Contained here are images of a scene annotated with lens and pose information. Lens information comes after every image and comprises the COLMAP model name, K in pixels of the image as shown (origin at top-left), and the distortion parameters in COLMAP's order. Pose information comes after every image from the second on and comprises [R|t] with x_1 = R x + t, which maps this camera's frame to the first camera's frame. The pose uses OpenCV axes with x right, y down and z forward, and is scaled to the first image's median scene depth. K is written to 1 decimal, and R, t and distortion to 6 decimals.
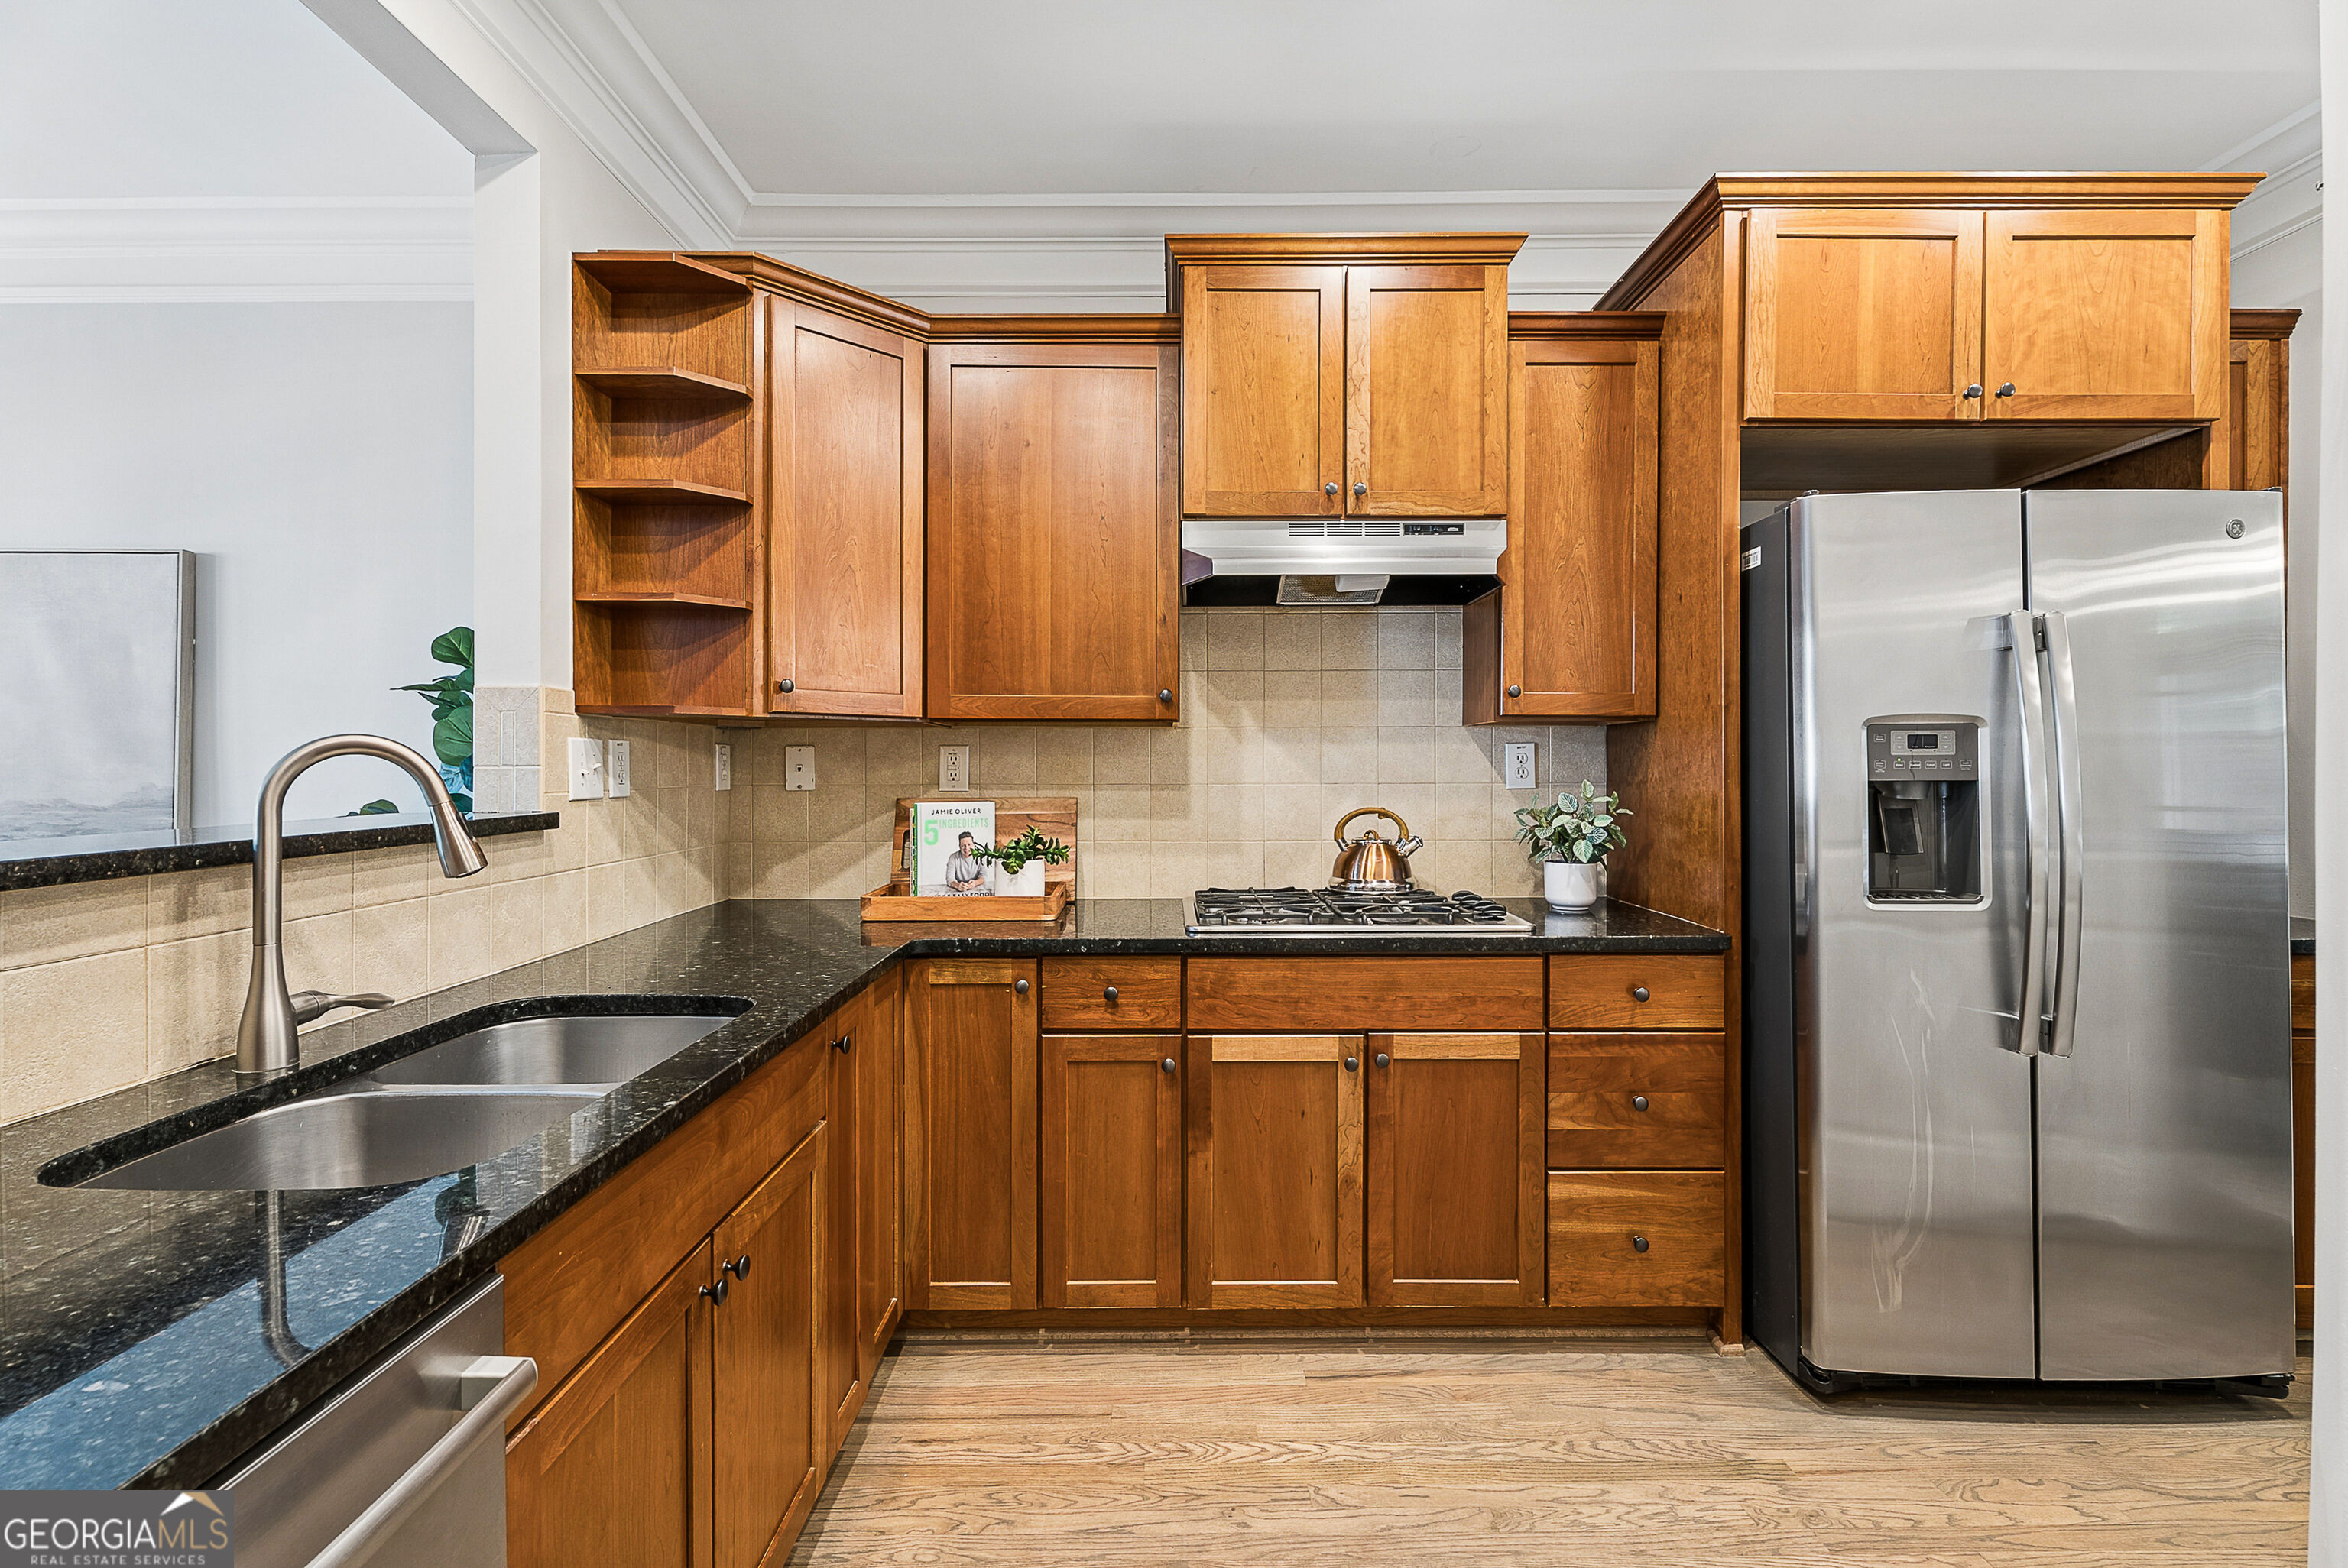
lens RADIAL K [[1054.4, 0, 1169.4], [0, 1054.4, 773.0], [0, 0, 1]] dist [-0.001611, -0.002414]
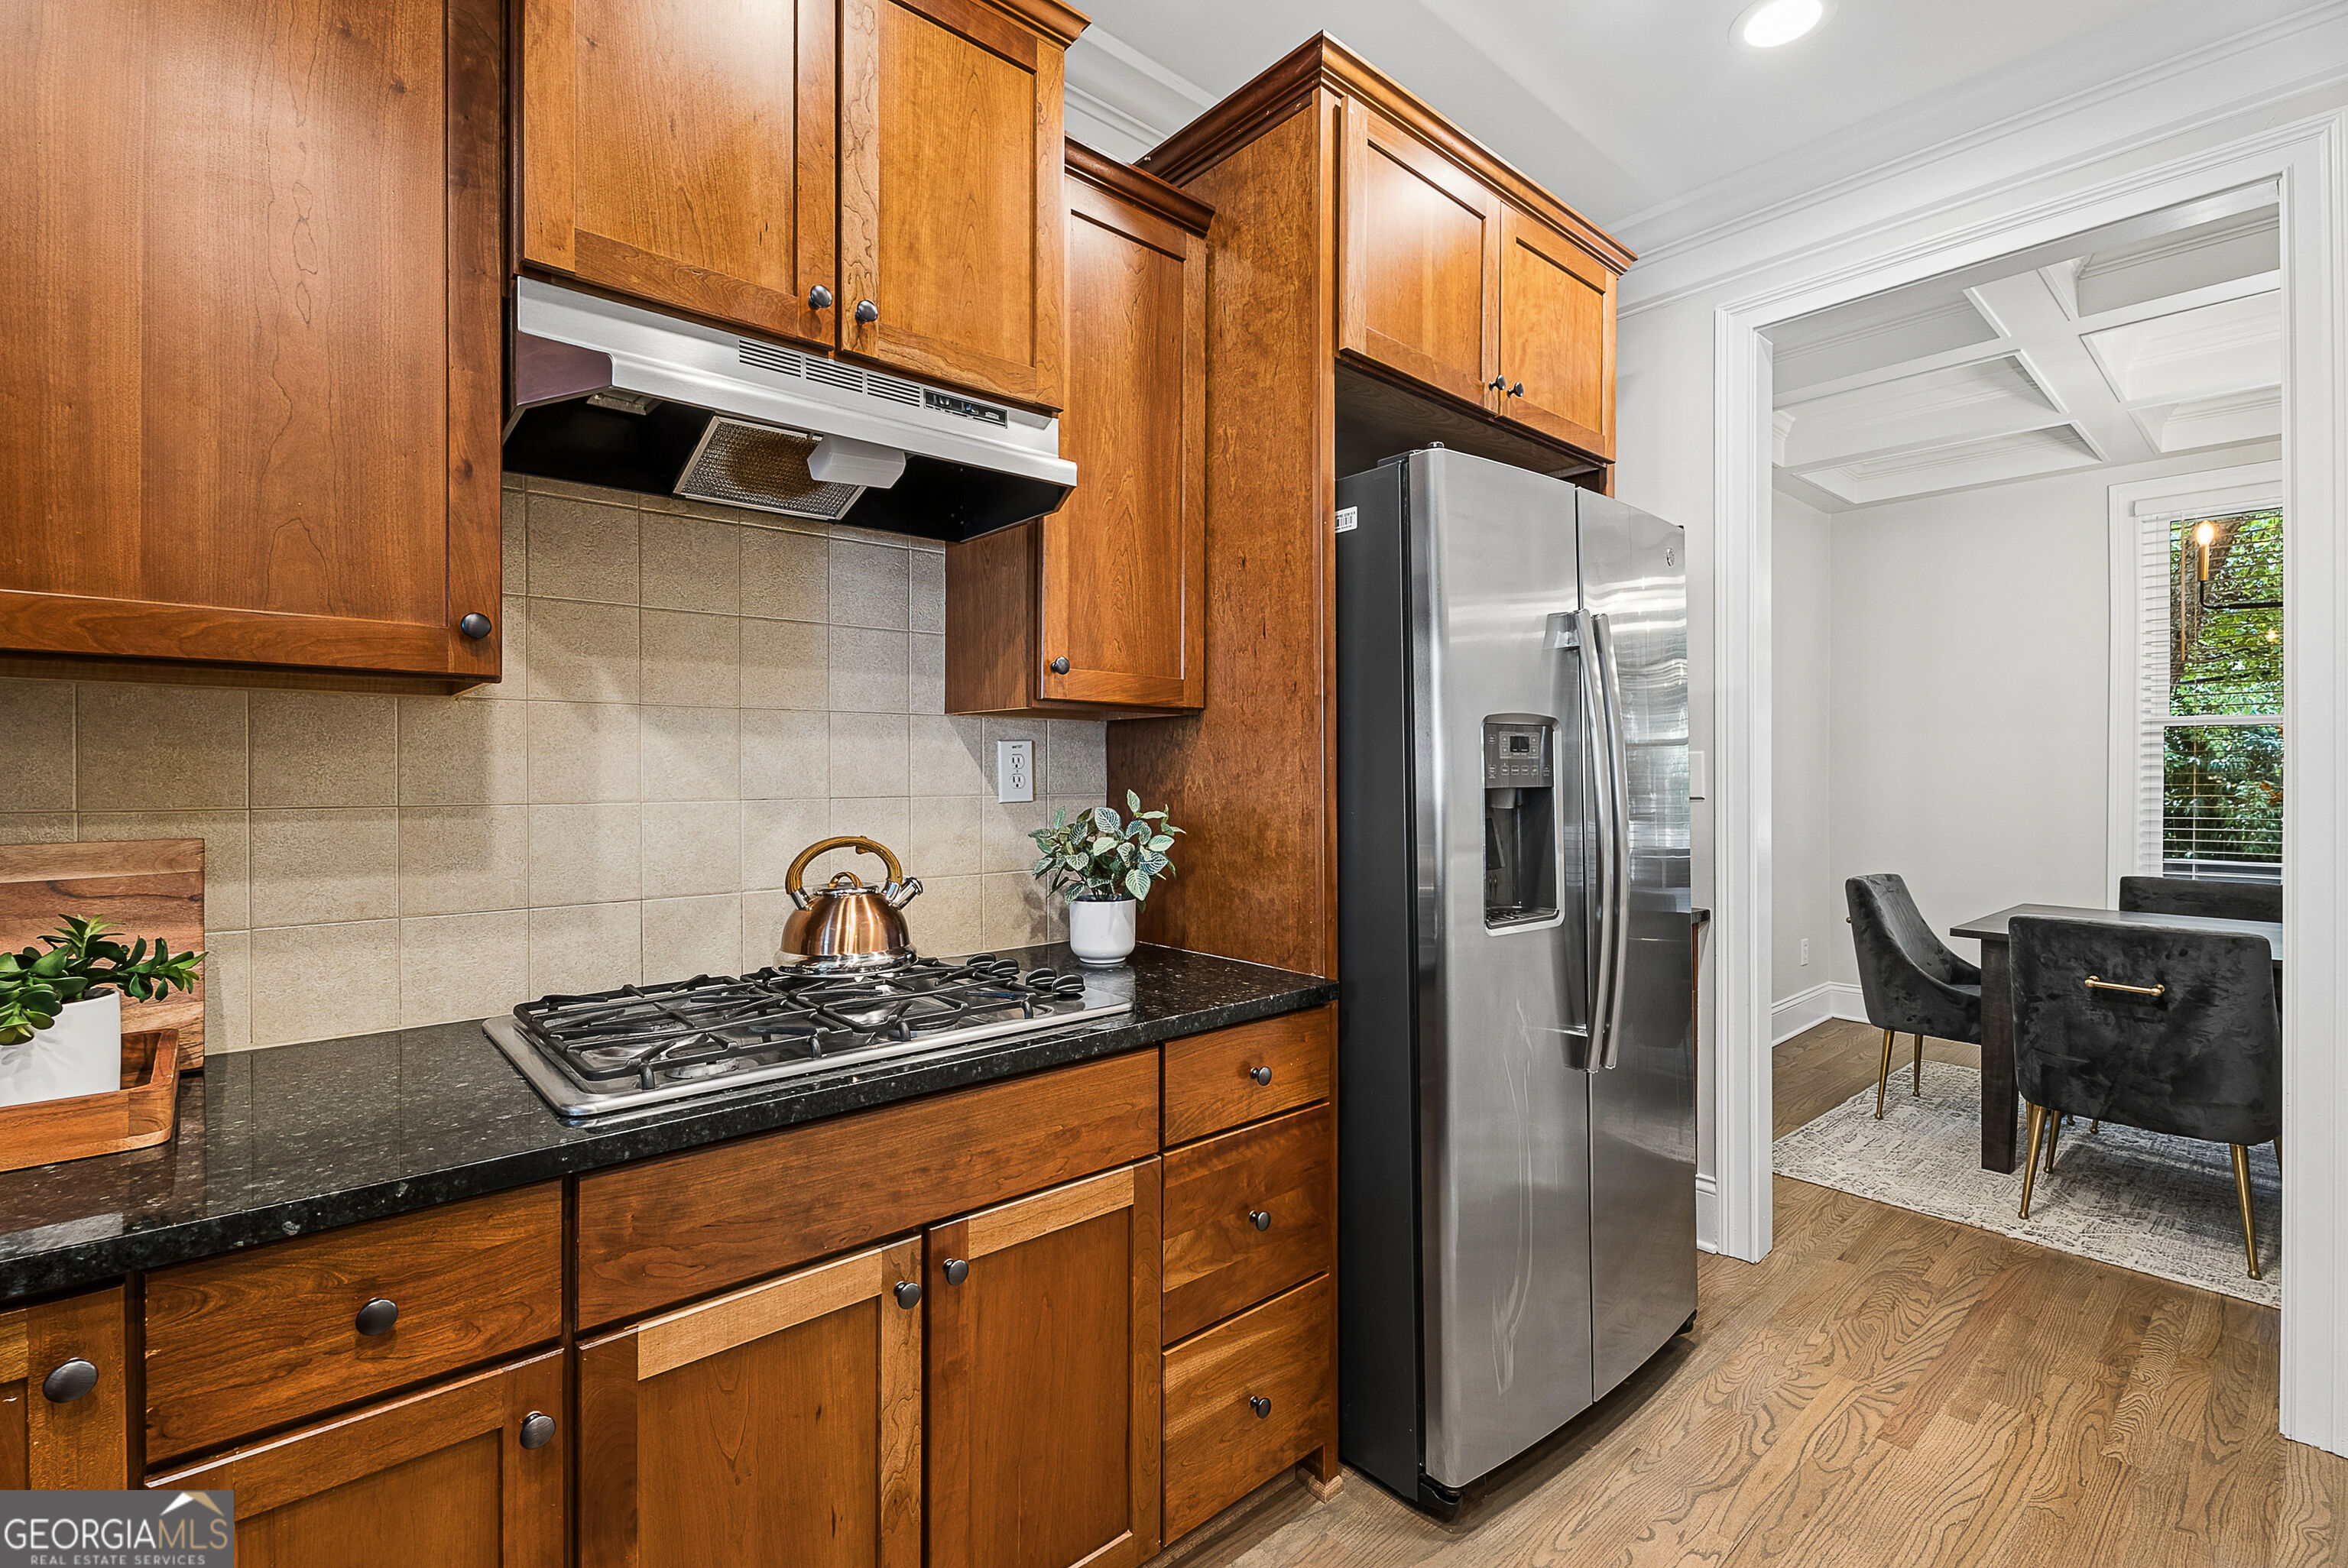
lens RADIAL K [[1048.8, 0, 1179.8], [0, 1048.8, 777.2], [0, 0, 1]] dist [-0.002364, -0.000509]
pose [[0.749496, -0.002007, 0.662005, -0.081643], [0.004466, 0.999988, -0.002024, -0.000876], [-0.661993, 0.004474, 0.749496, 0.430478]]
